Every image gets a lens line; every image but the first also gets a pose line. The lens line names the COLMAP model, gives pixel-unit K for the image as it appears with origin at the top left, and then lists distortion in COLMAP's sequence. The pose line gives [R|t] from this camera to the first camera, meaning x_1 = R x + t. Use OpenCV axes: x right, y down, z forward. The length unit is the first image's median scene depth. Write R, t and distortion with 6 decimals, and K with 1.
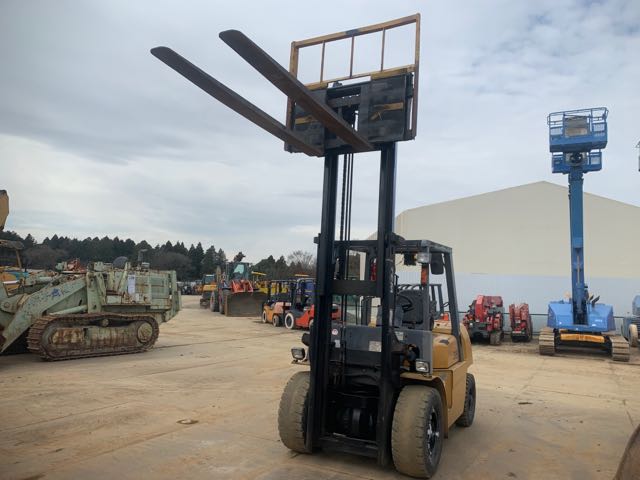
lens RADIAL K [[475.9, 0, 320.0], [0, 475.9, 240.0], [0, 0, 1]] dist [0.005715, -0.000711]
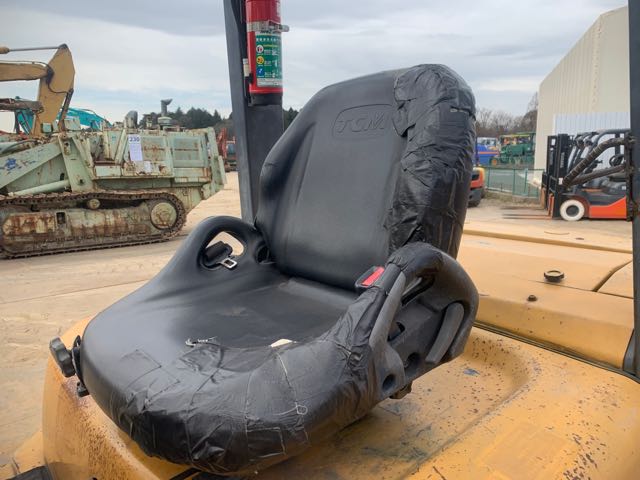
lens RADIAL K [[475.9, 0, 320.0], [0, 475.9, 240.0], [0, 0, 1]] dist [0.005715, -0.000711]
pose [[0.936614, 0.025458, -0.349436, 0.115450], [0.072599, 0.961608, 0.264649, 0.060146], [0.342757, -0.273243, 0.898808, 0.451791]]
